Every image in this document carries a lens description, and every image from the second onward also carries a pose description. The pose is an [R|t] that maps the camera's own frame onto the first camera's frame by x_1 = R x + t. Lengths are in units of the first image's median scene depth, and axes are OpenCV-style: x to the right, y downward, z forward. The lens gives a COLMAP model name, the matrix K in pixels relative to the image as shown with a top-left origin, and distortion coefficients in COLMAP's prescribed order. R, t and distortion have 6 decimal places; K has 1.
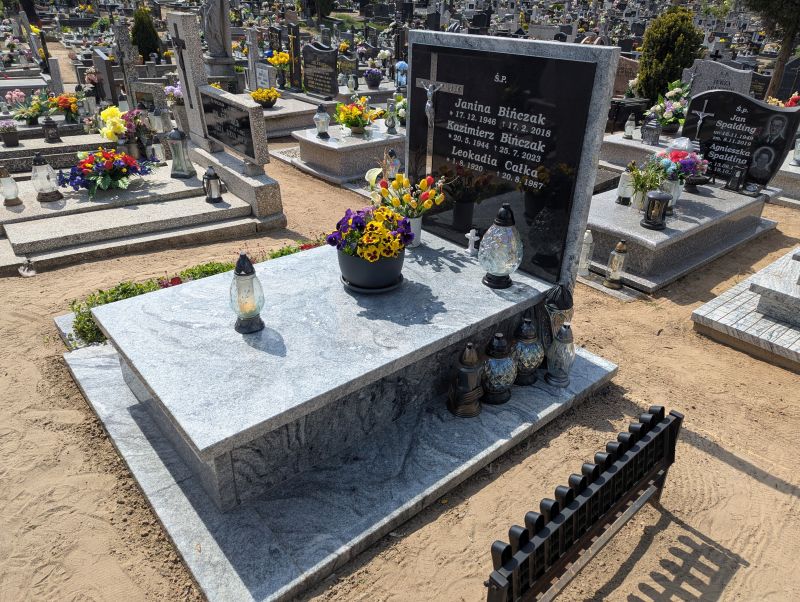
lens RADIAL K [[554.9, 0, 409.2], [0, 554.9, 301.2], [0, 0, 1]] dist [0.062584, -0.060226]
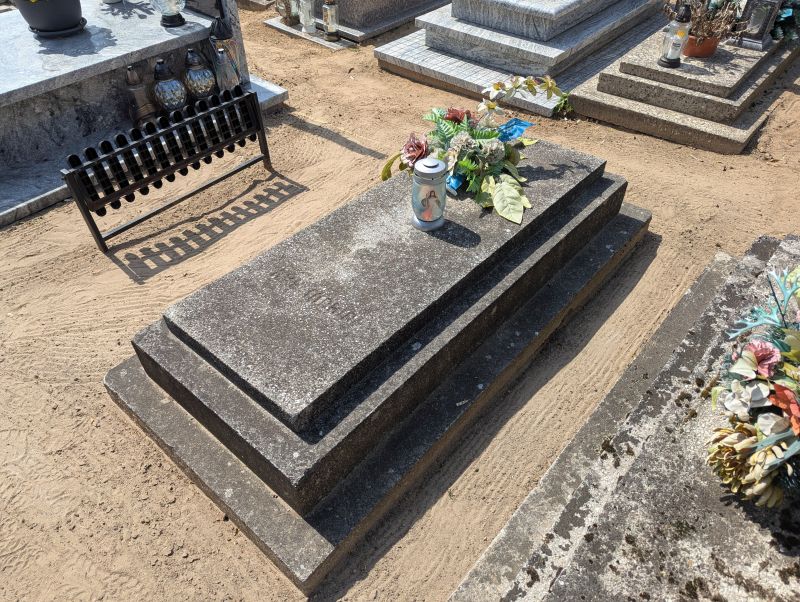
lens RADIAL K [[558.3, 0, 400.0], [0, 558.3, 301.0], [0, 0, 1]] dist [0.056145, -0.049341]
pose [[0.988395, -0.121818, 0.090749, 0.520723], [0.091277, 0.953809, 0.286212, 0.264883], [-0.121423, -0.274608, 0.953859, -0.442094]]
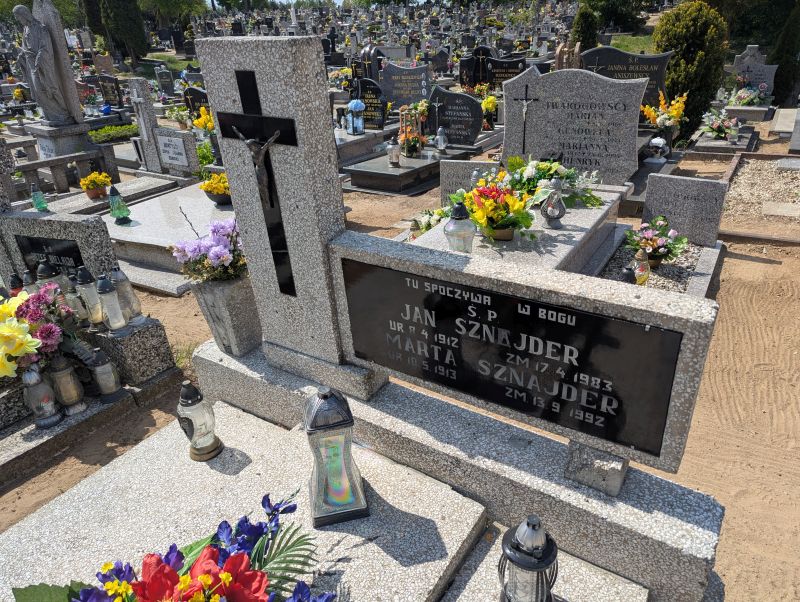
lens RADIAL K [[558.3, 0, 400.0], [0, 558.3, 301.0], [0, 0, 1]] dist [0.056145, -0.049341]
pose [[0.945799, -0.208306, 0.249143, -0.822632], [0.218574, 0.975720, -0.013964, -0.636899], [-0.240185, 0.067663, 0.968366, 1.260343]]
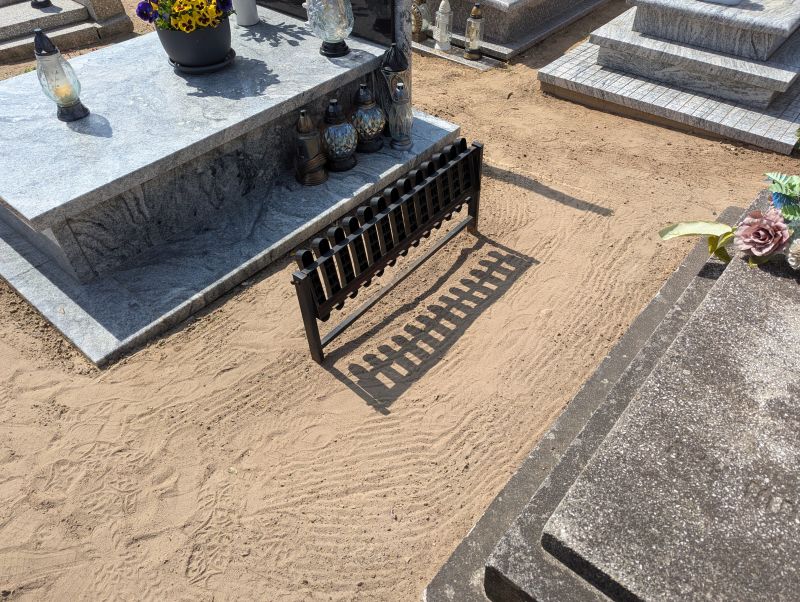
lens RADIAL K [[554.9, 0, 409.2], [0, 554.9, 301.2], [0, 0, 1]] dist [0.062584, -0.060226]
pose [[0.986230, -0.139378, 0.089016, 0.157542], [0.107176, 0.948584, 0.297828, 0.120153], [-0.125950, -0.284187, 0.950460, -0.109862]]
